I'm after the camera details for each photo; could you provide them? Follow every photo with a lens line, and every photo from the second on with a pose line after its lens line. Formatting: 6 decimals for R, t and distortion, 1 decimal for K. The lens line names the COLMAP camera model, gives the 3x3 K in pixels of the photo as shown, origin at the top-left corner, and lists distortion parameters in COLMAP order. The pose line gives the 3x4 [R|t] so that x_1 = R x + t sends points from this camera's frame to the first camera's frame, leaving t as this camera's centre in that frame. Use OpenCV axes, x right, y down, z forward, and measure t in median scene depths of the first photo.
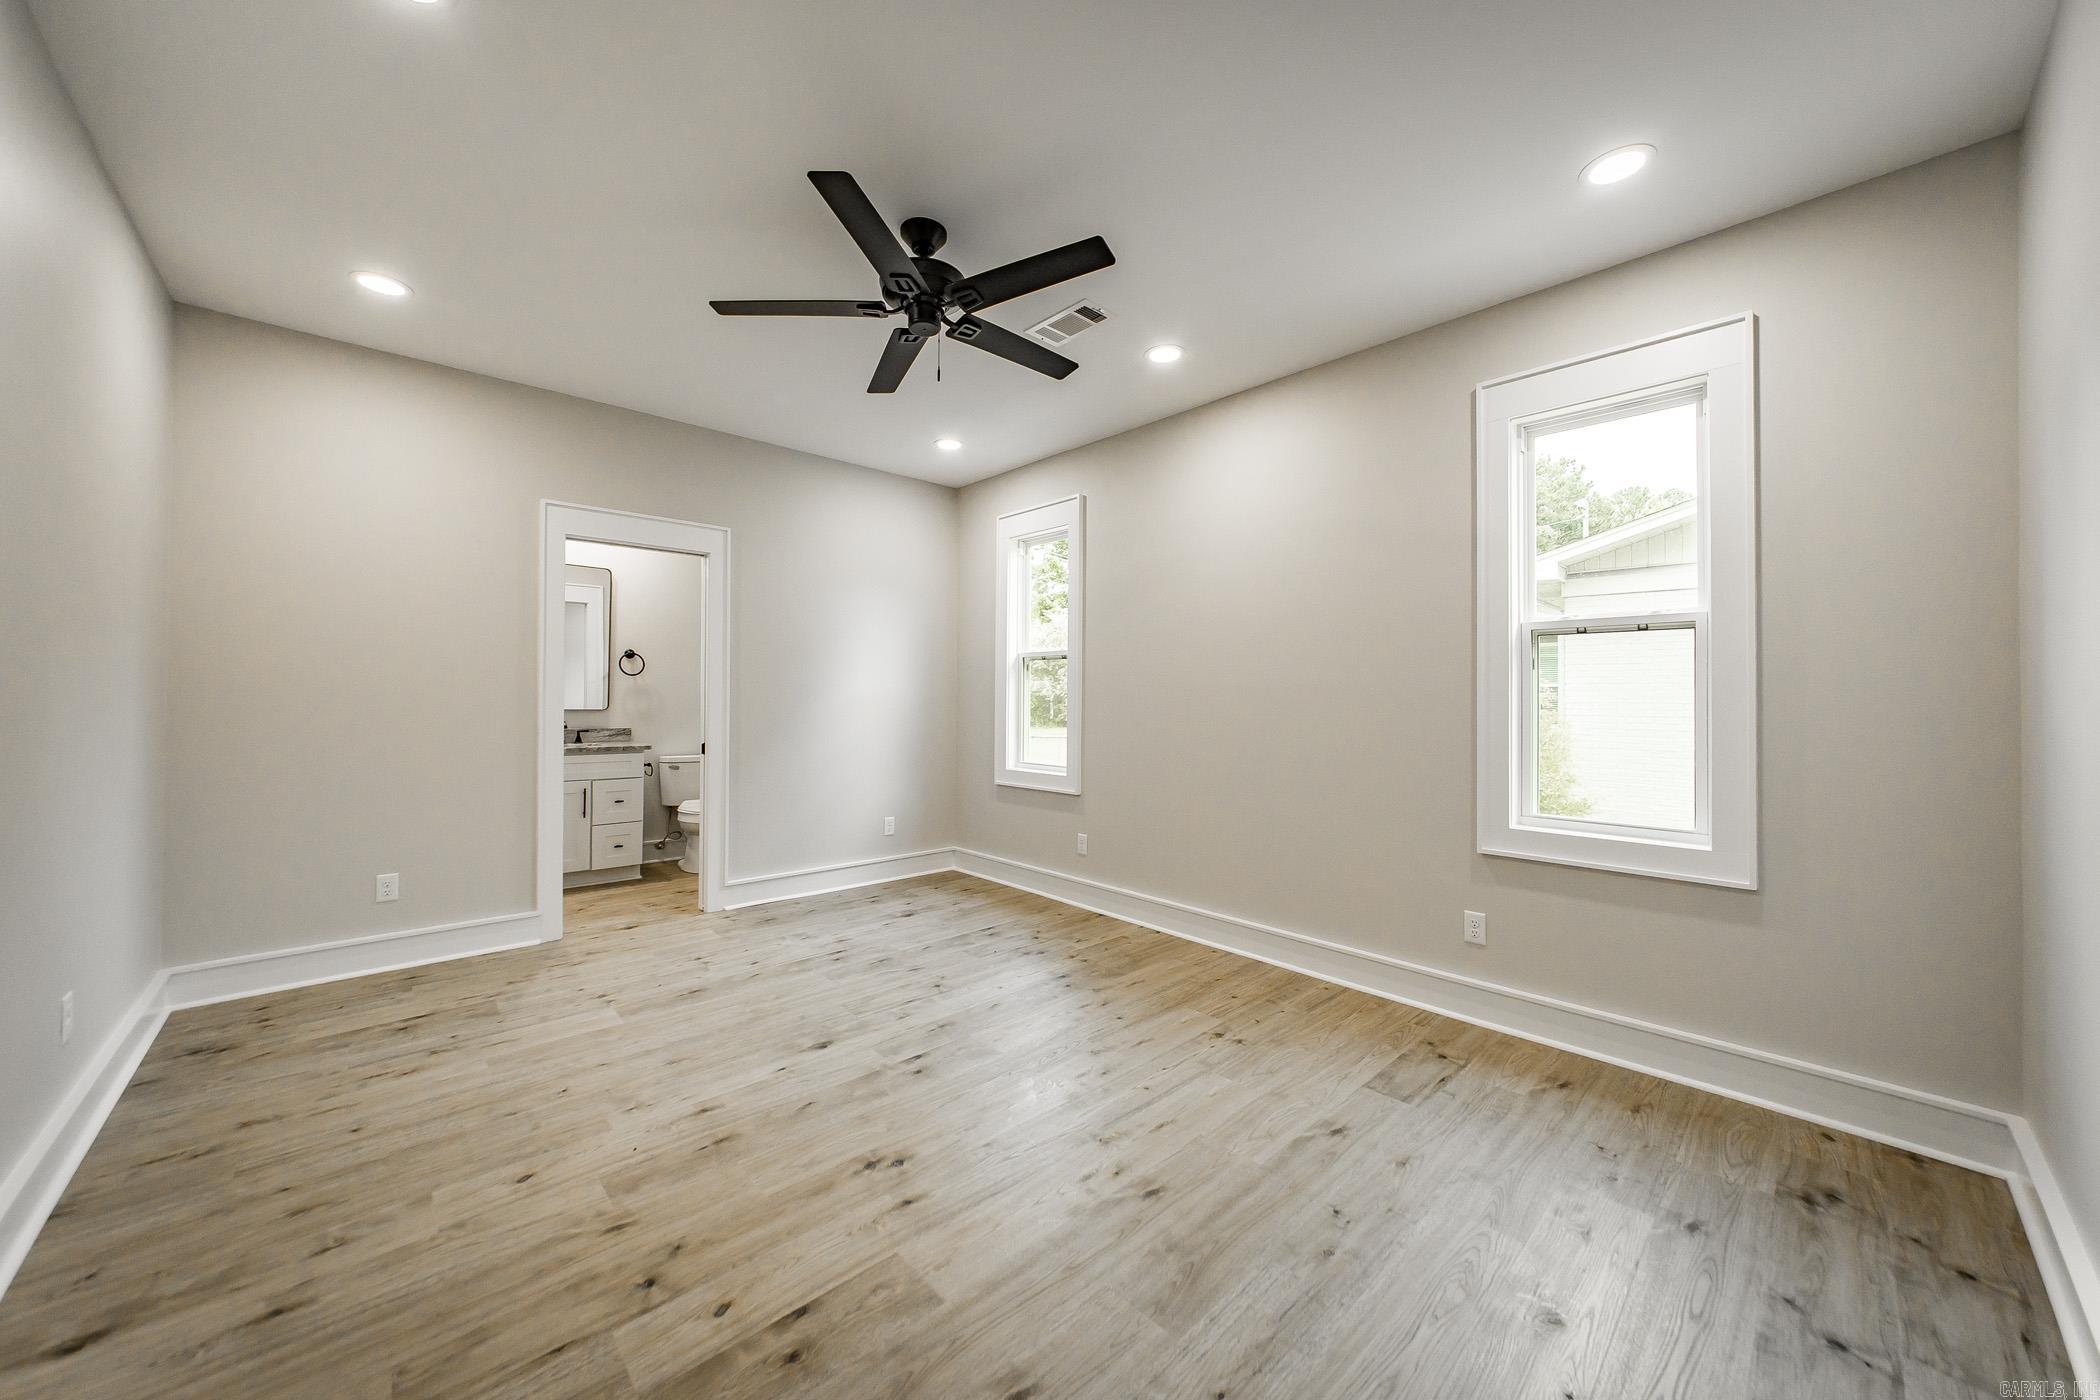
lens RADIAL K [[751.1, 0, 1050.6], [0, 751.1, 692.4], [0, 0, 1]] dist [-0.008431, 0.001769]
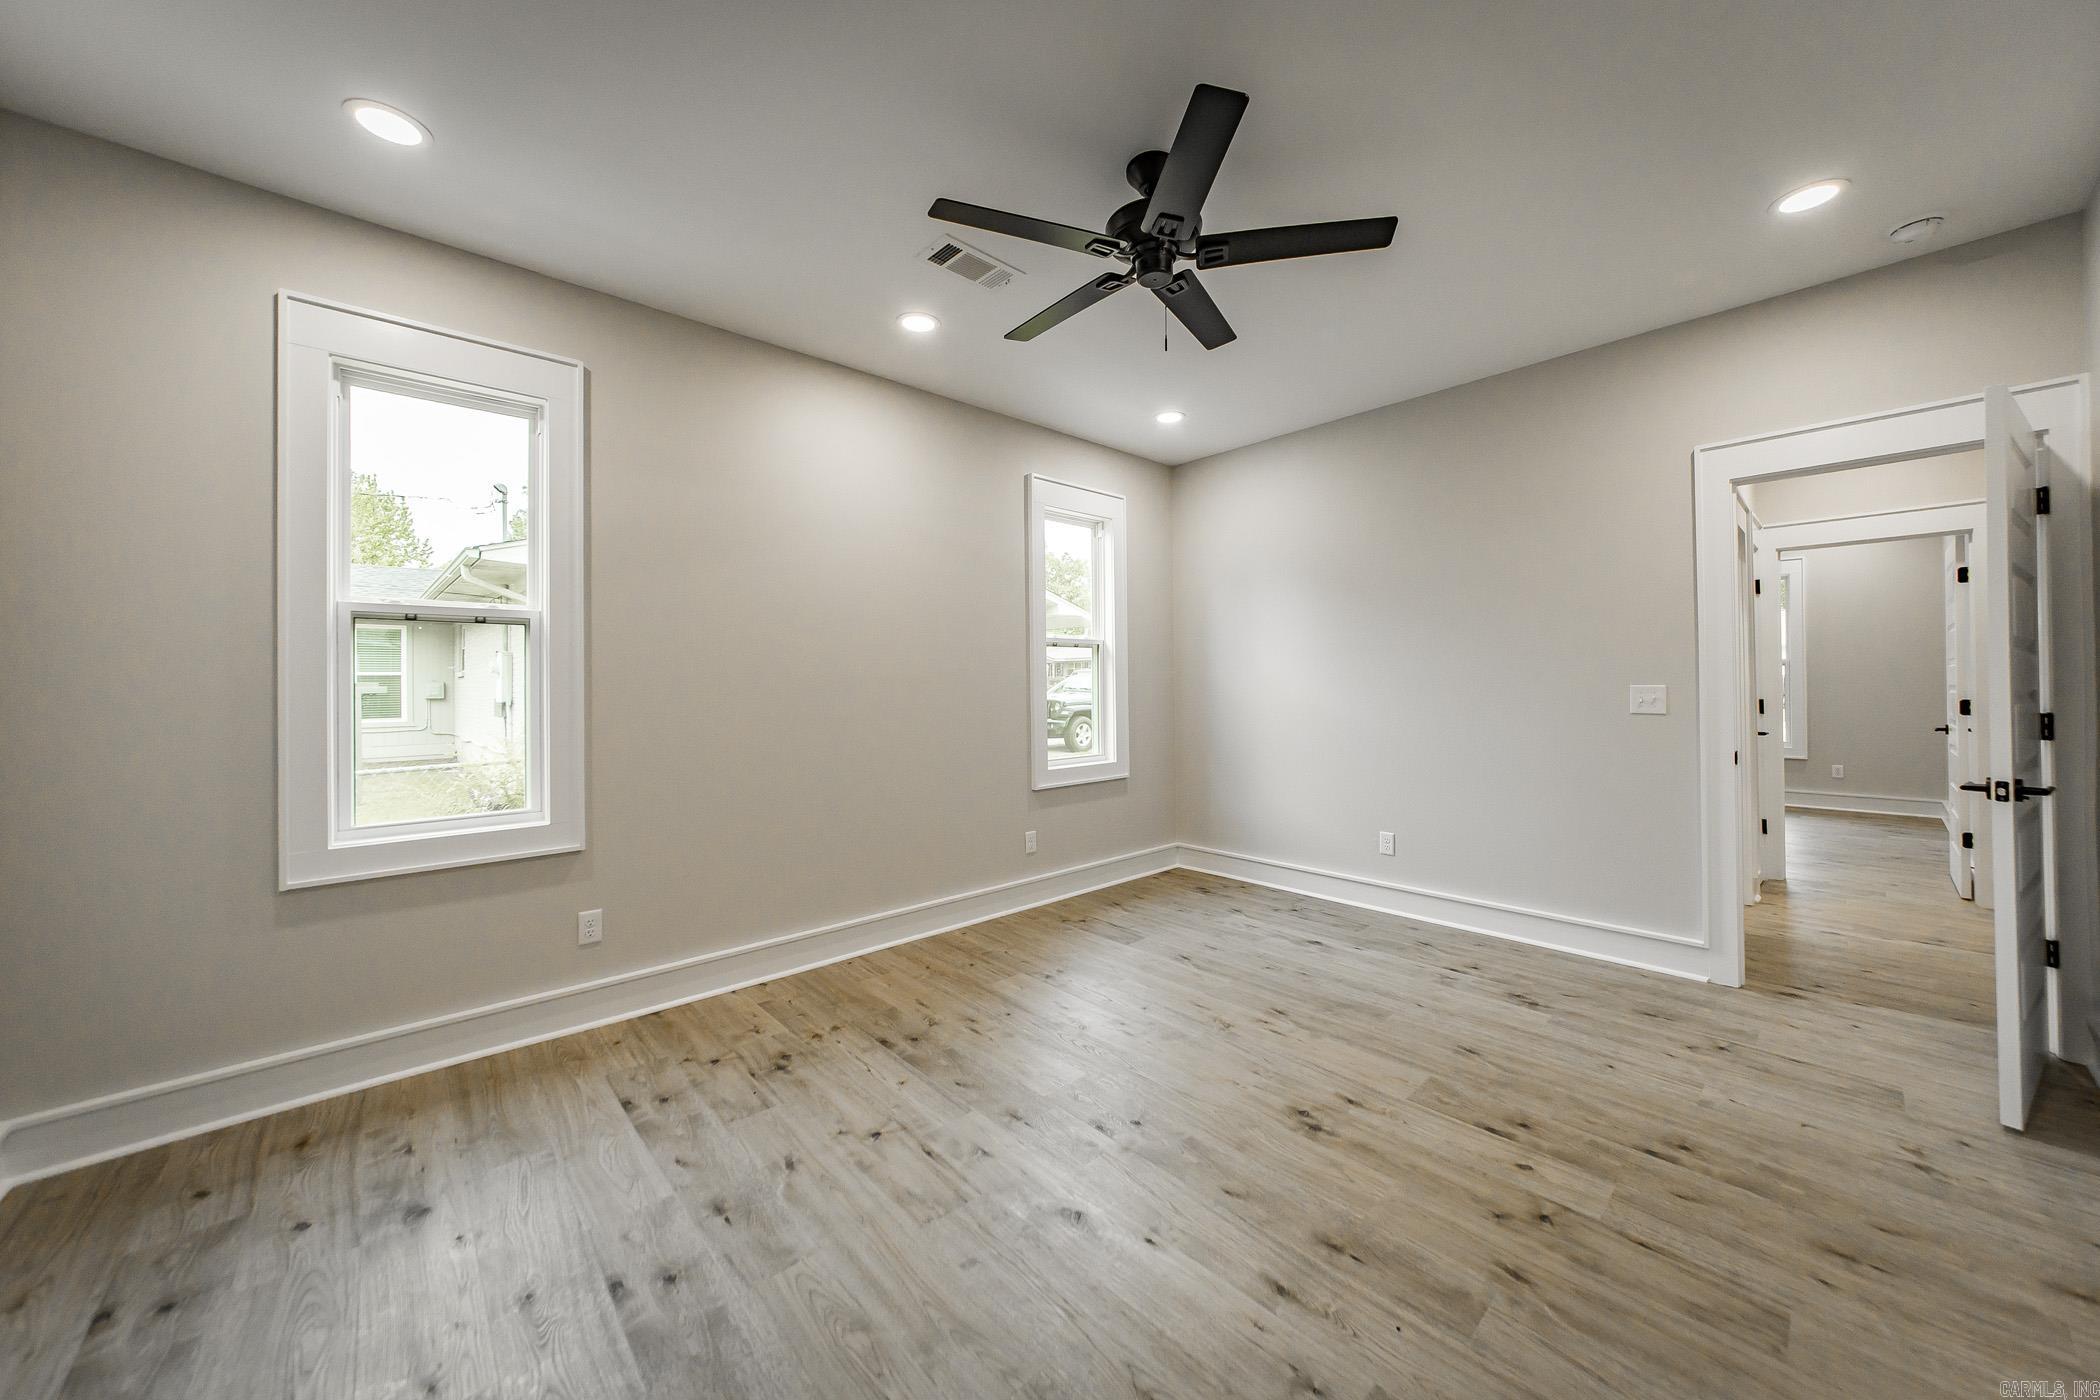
lens RADIAL K [[751.1, 0, 1049.4], [0, 751.1, 686.8], [0, 0, 1]] dist [-0.008431, 0.001769]
pose [[0.012676, -0.011308, 0.999856, -0.903961], [0.007877, 0.999906, 0.011208, -0.008523], [-0.999889, 0.007734, 0.012764, 0.942134]]
